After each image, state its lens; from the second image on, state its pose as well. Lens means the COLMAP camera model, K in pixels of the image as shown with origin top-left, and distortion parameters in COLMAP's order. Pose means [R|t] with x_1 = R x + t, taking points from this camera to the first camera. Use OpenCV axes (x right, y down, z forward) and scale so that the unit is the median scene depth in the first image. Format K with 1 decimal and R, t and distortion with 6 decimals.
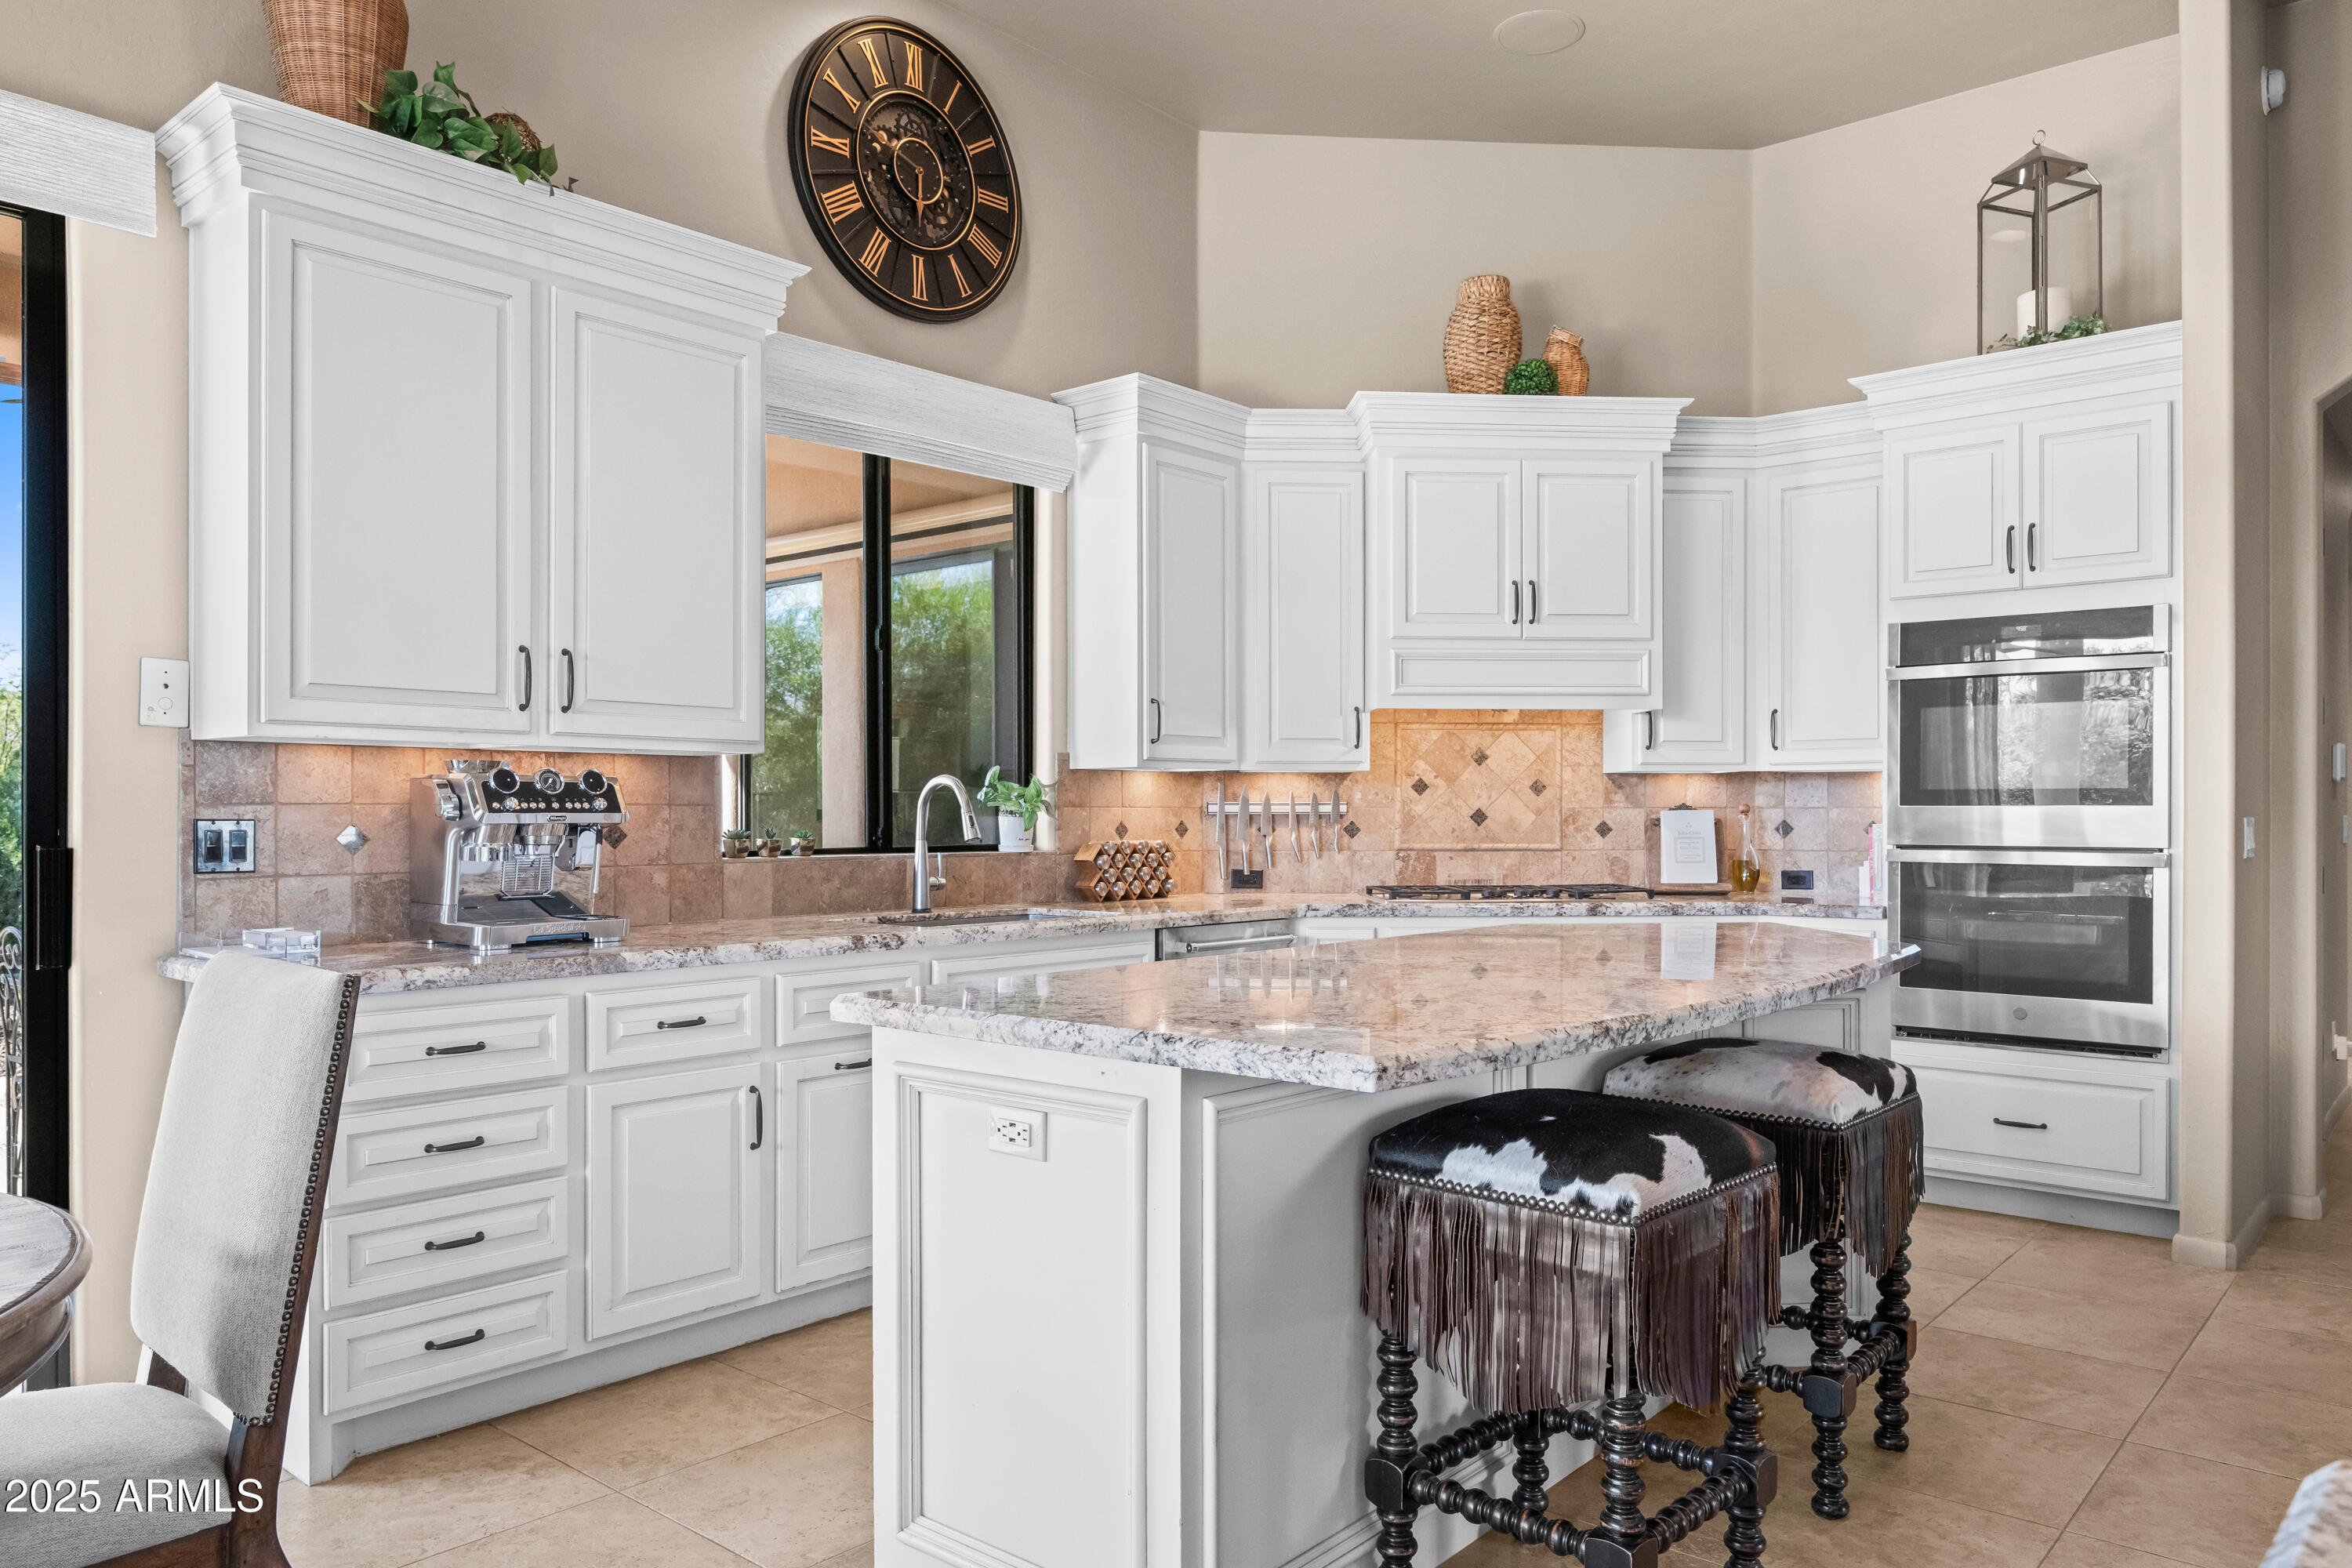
lens RADIAL K [[1547.7, 0, 1168.8], [0, 1547.7, 804.6], [0, 0, 1]] dist [0.008550, 0.003139]
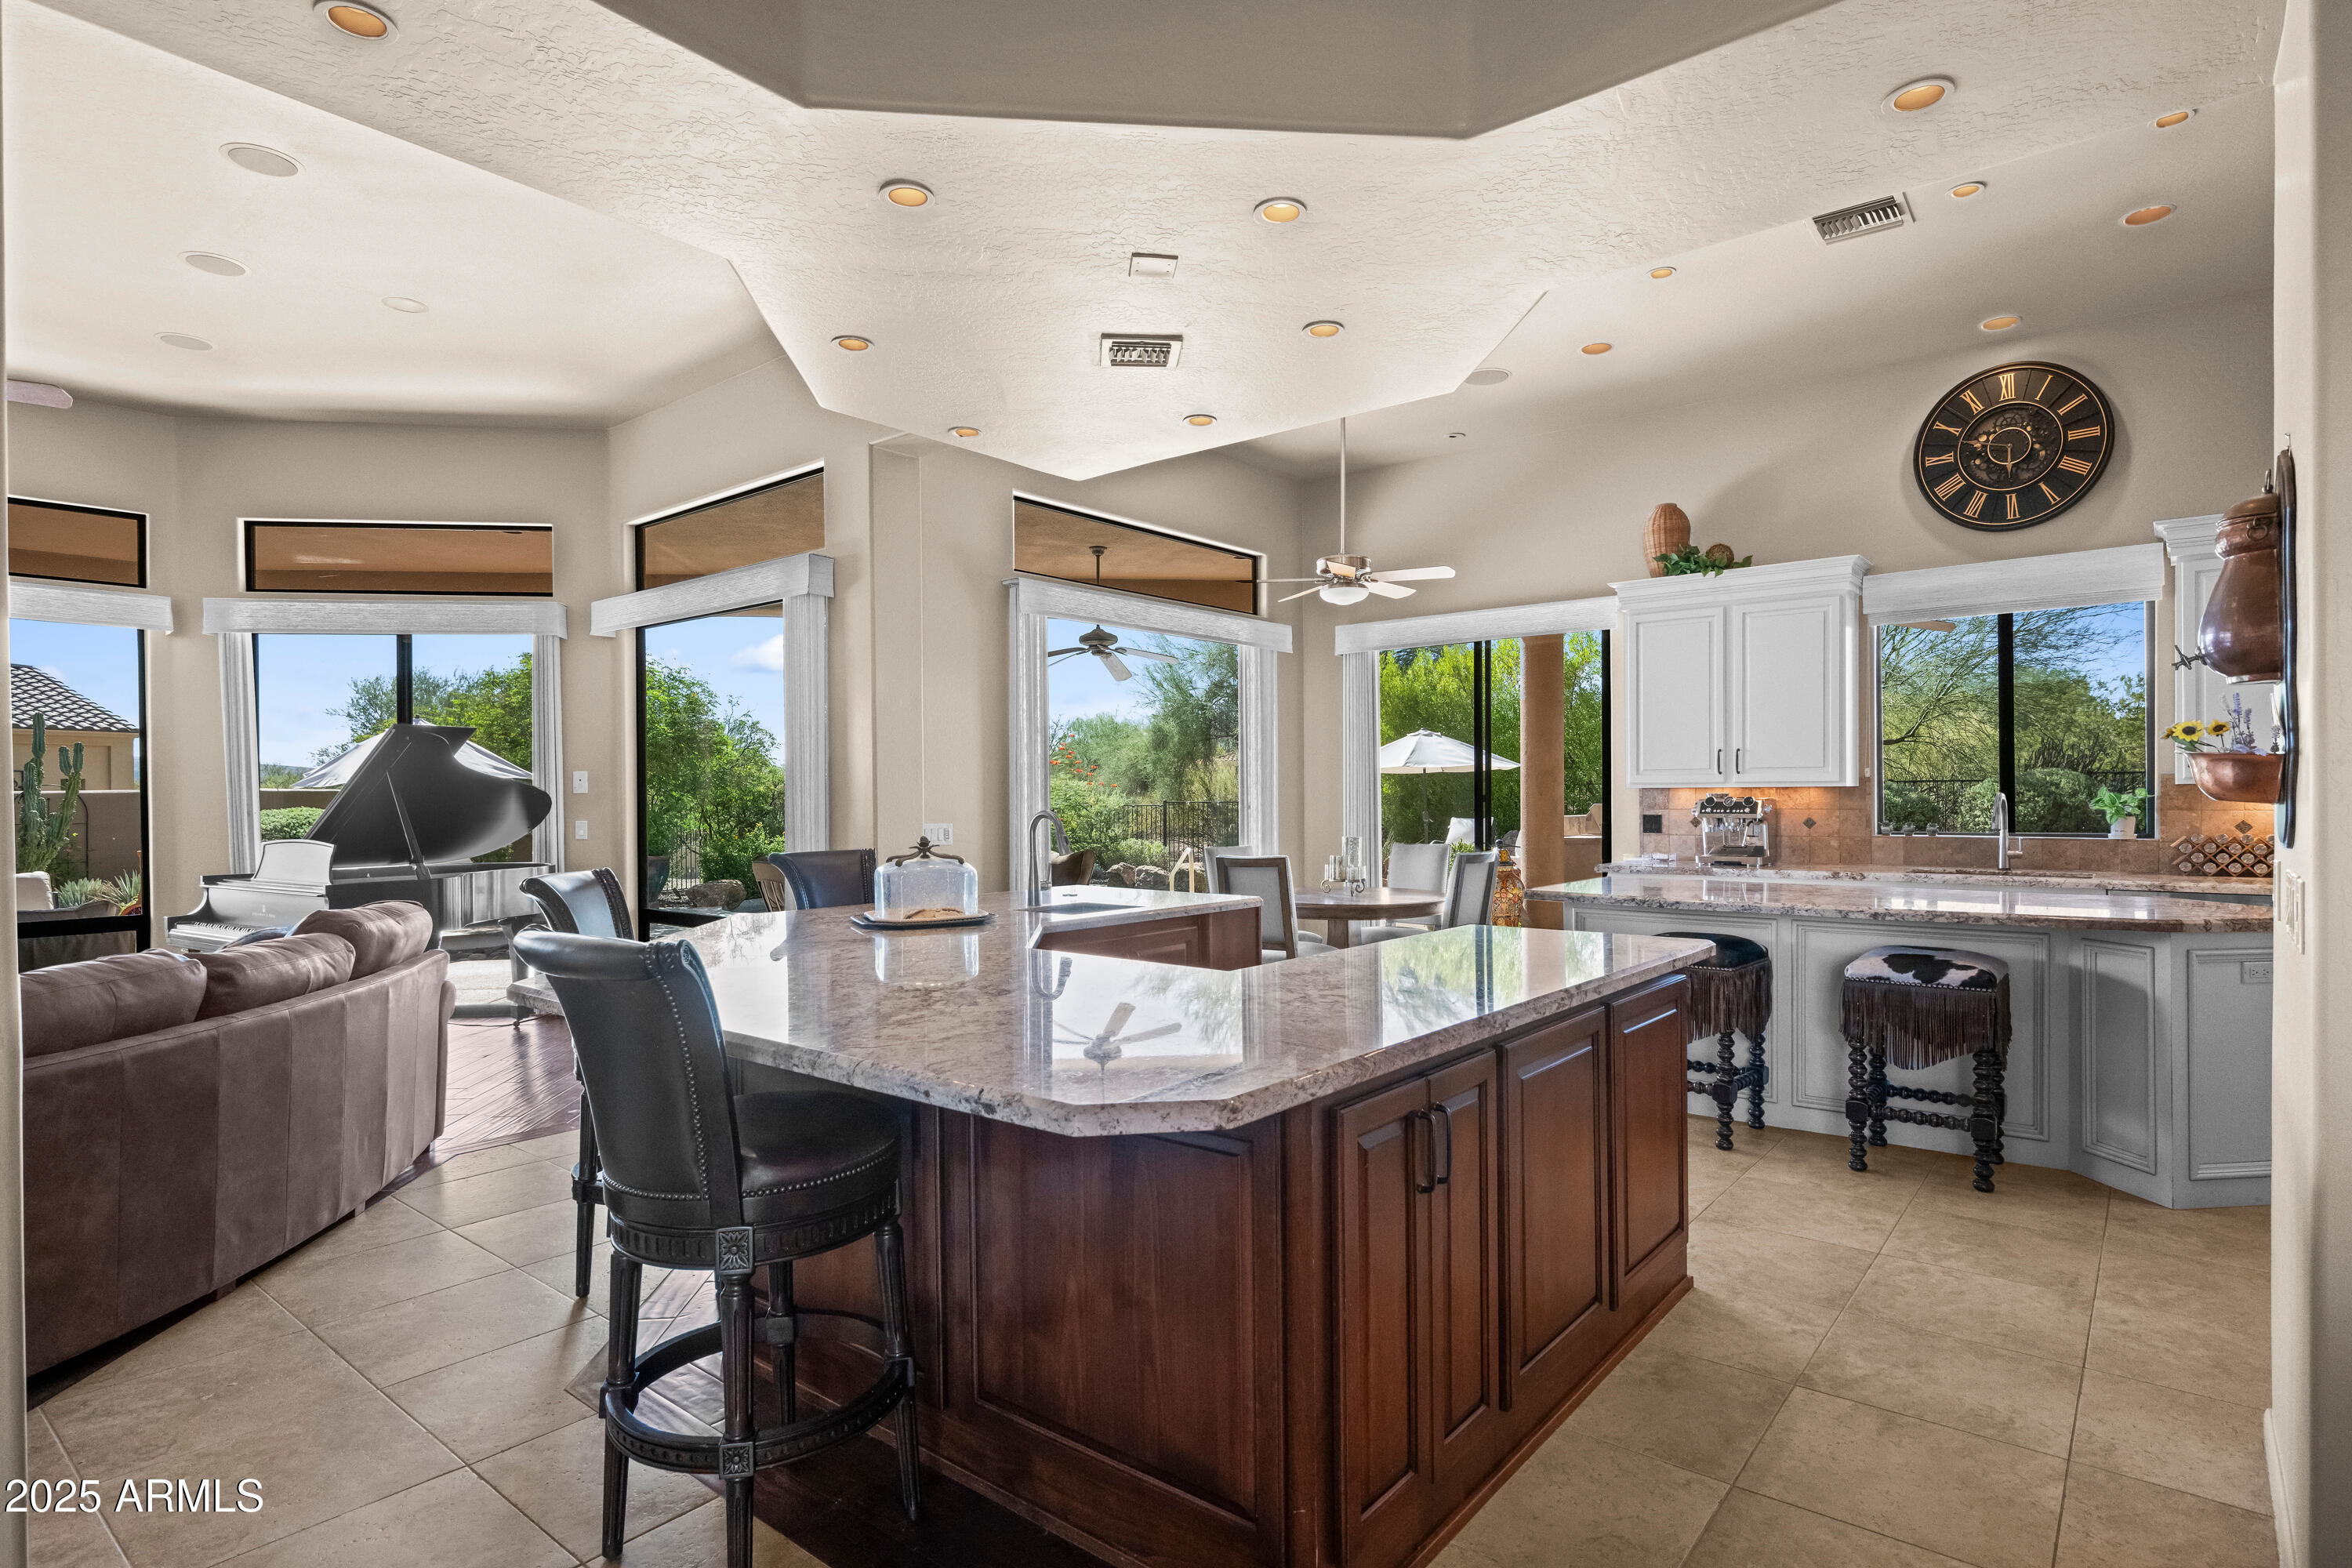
lens RADIAL K [[1218.1, 0, 1177.7], [0, 1218.1, 795.1], [0, 0, 1]] dist [-0.001796, -0.000206]
pose [[0.041487, -0.001447, -0.999138, 1.049156], [0.009844, 0.999951, -0.001040, -0.021251], [0.999091, -0.009792, 0.041499, 0.003935]]
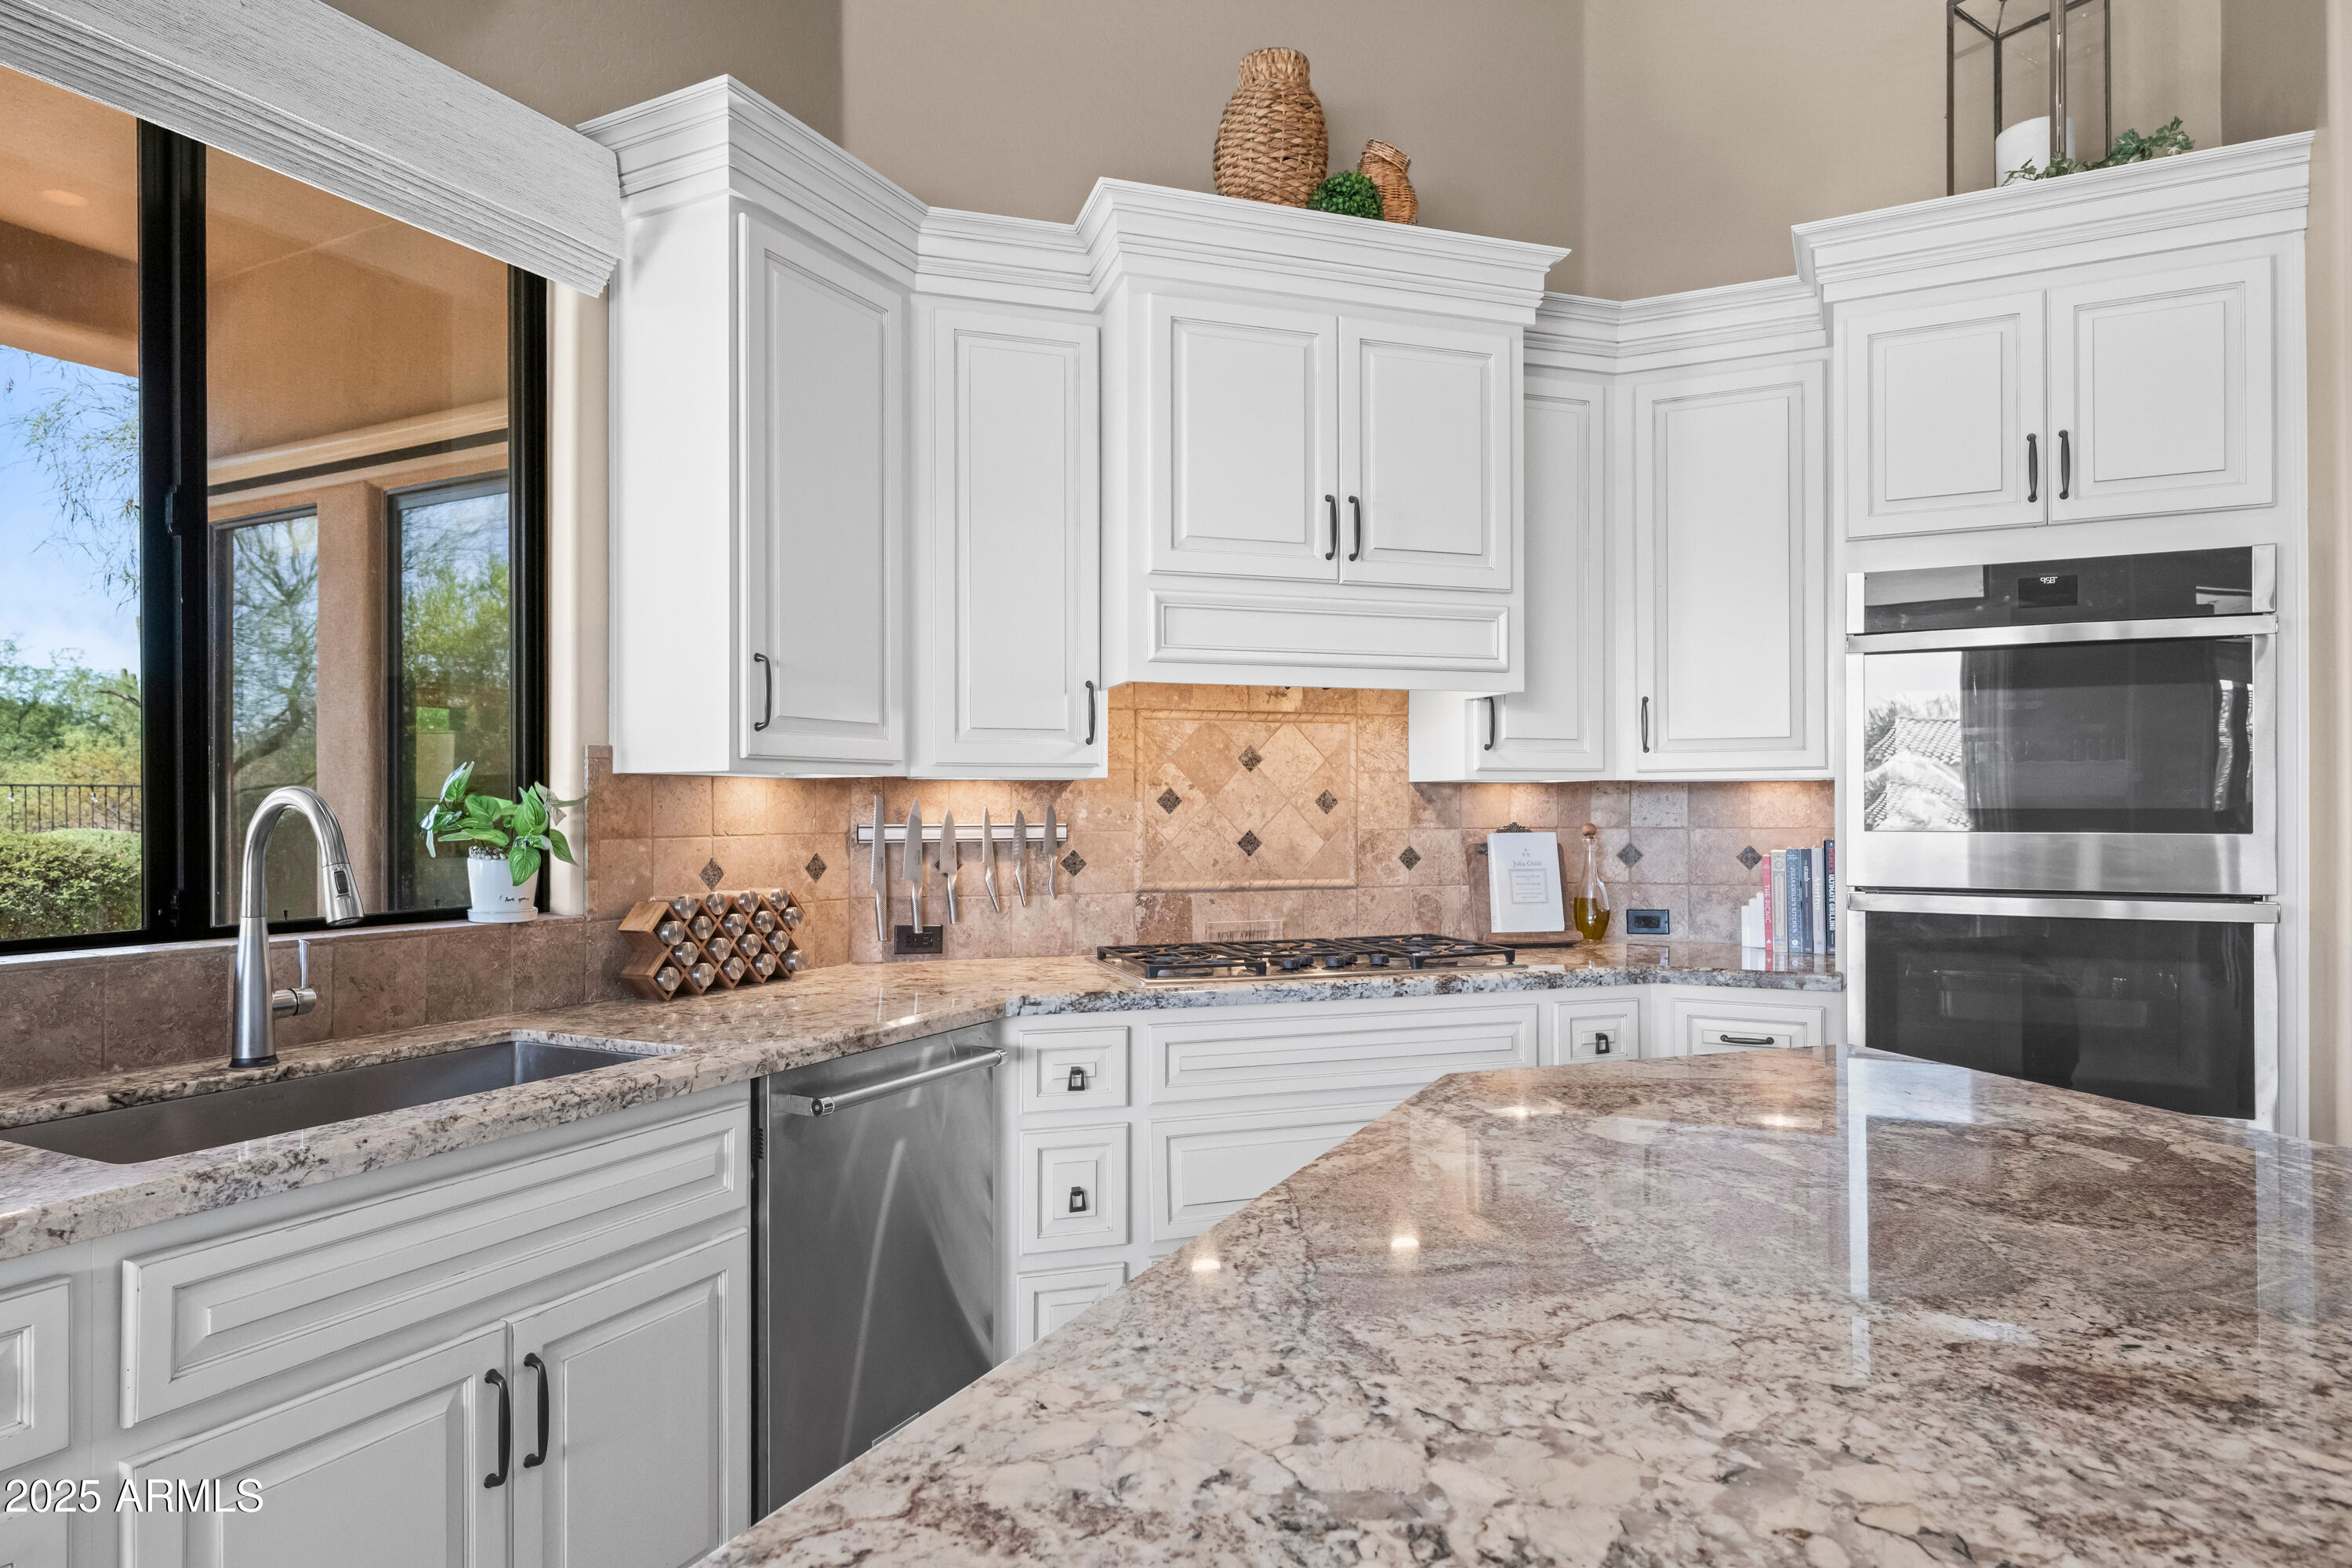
lens RADIAL K [[1334.6, 0, 1199.8], [0, 1334.6, 799.6], [0, 0, 1]] dist [-0.006952, -0.000742]
pose [[0.963311, -0.000626, 0.268387, 0.014372], [0.001753, 0.999991, -0.003961, -0.010597], [-0.268382, 0.004286, 0.963303, 0.454540]]
